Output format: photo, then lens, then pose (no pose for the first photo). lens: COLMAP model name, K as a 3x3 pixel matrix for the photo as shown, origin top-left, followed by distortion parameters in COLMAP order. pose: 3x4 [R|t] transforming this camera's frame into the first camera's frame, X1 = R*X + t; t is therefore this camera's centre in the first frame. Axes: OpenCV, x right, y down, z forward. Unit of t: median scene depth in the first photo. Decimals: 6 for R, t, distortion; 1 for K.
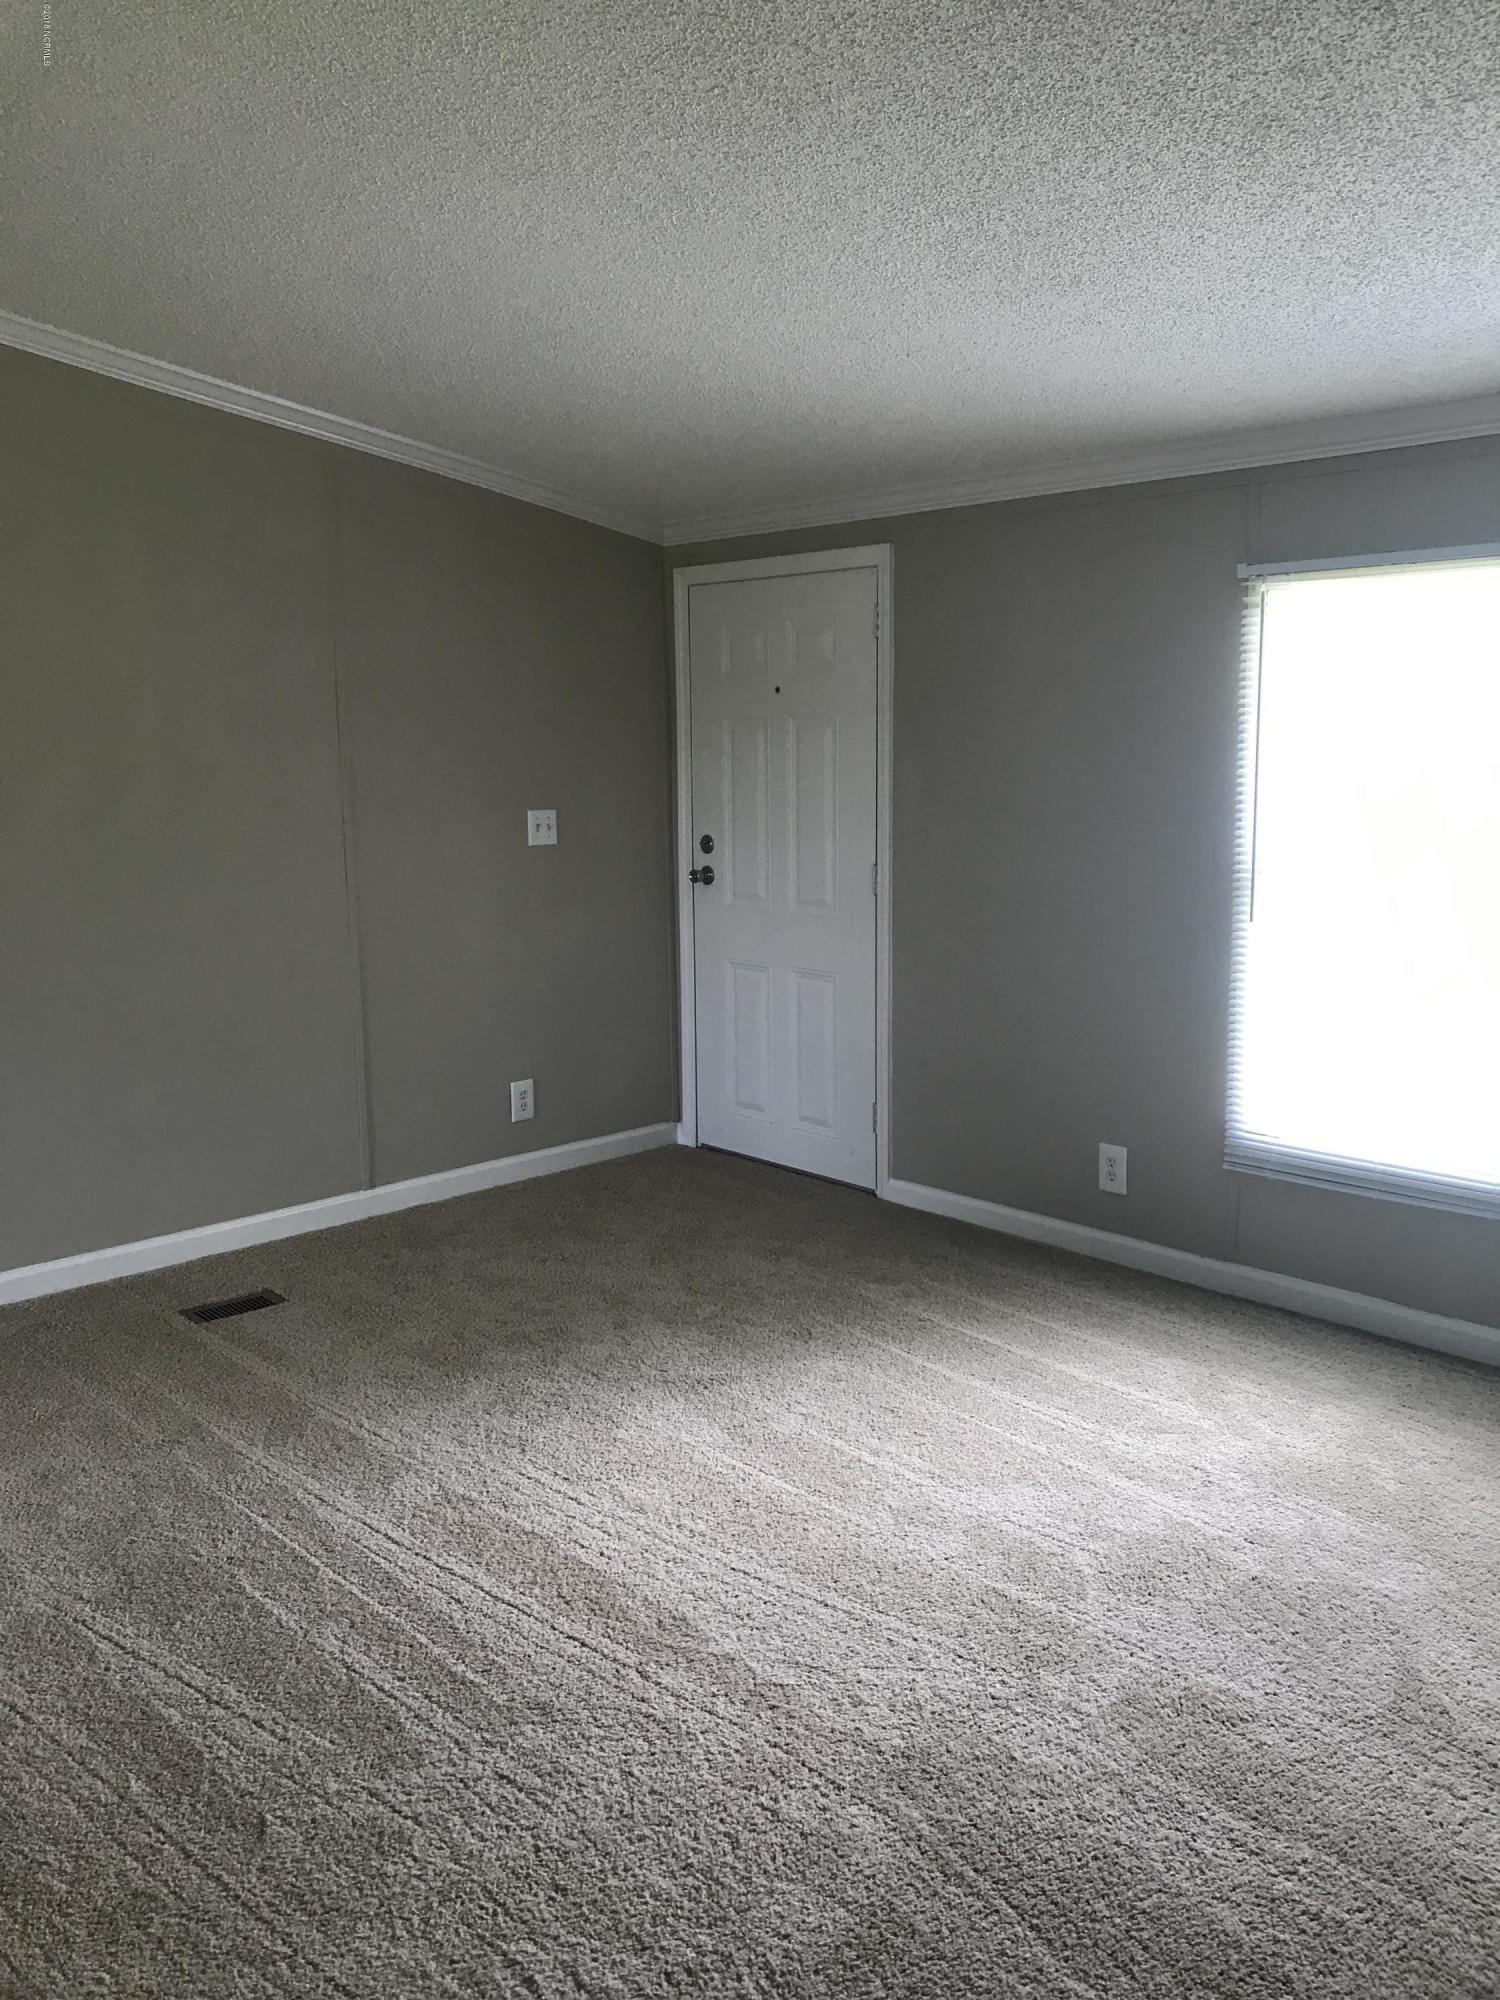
lens RADIAL K [[1630.1, 0, 740.7], [0, 1630.1, 986.5], [0, 0, 1]] dist [0.032637, -0.016715]
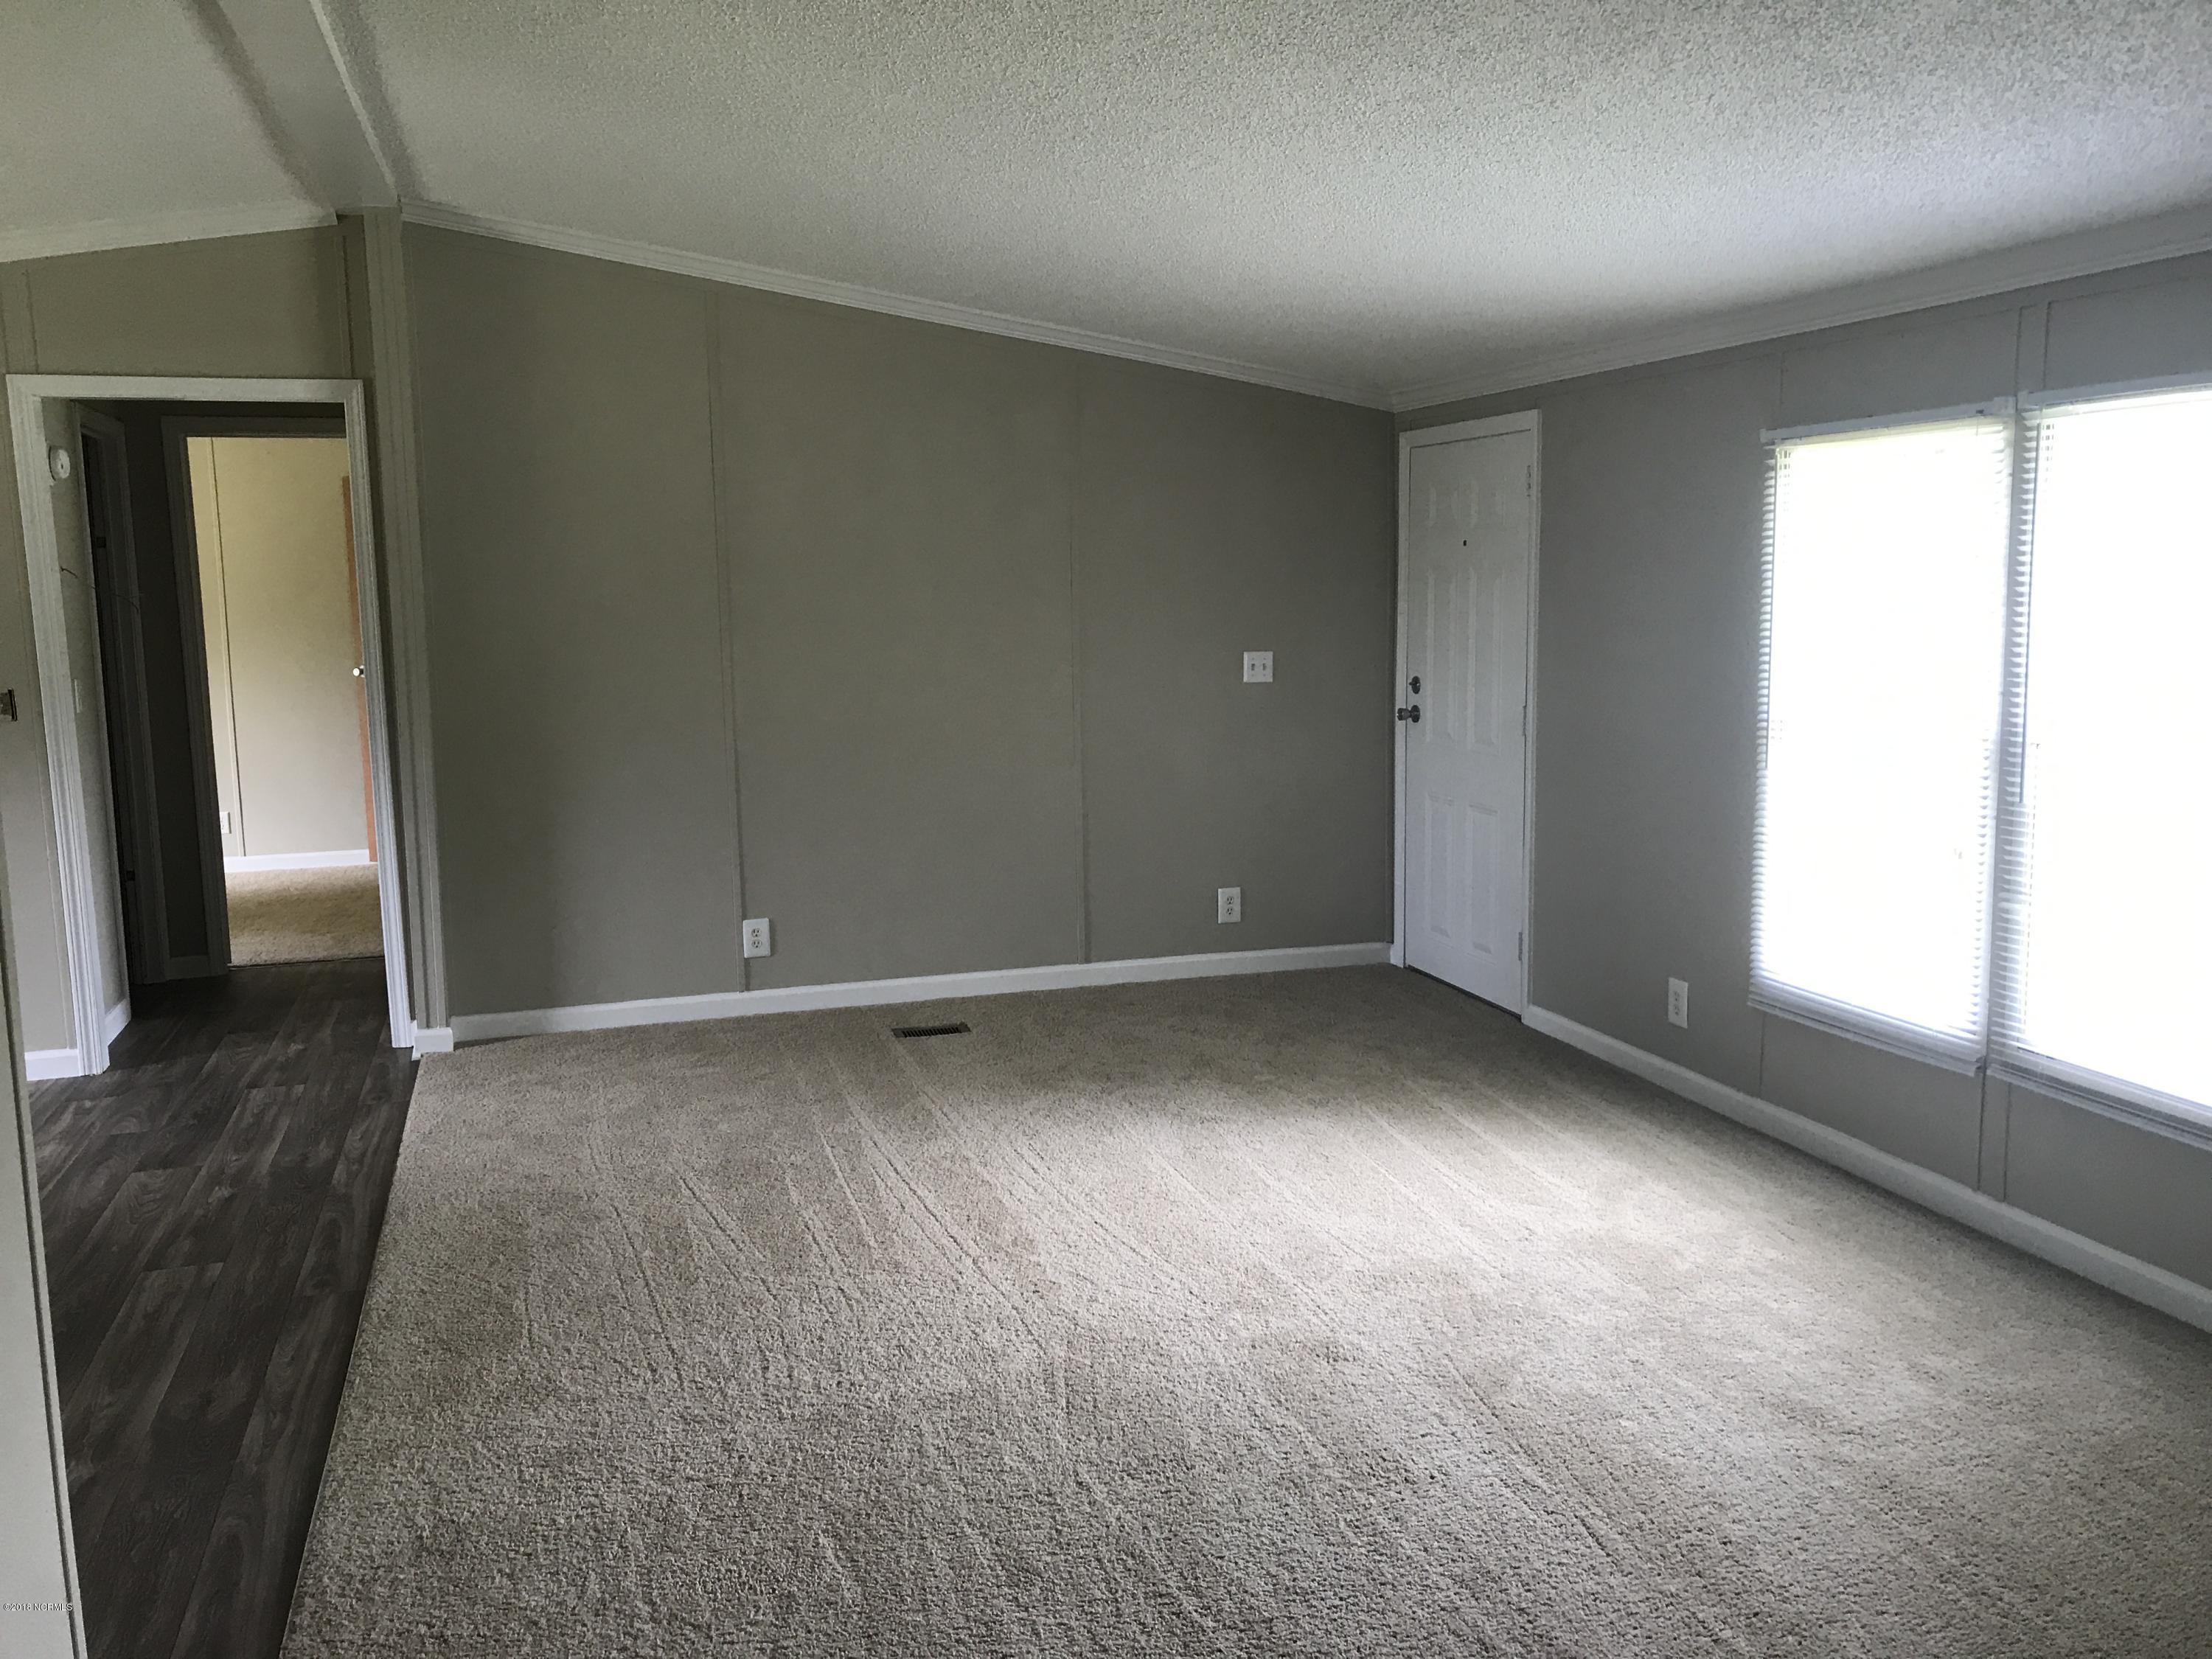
lens RADIAL K [[1802.9, 0, 1122.8], [0, 1802.9, 835.3], [0, 0, 1]] dist [0.032637, -0.016715]
pose [[0.898014, 0.064648, -0.435191, 0.446216], [-0.068970, 0.997601, 0.005874, 0.024599], [0.434527, 0.024740, 0.900319, -0.217917]]
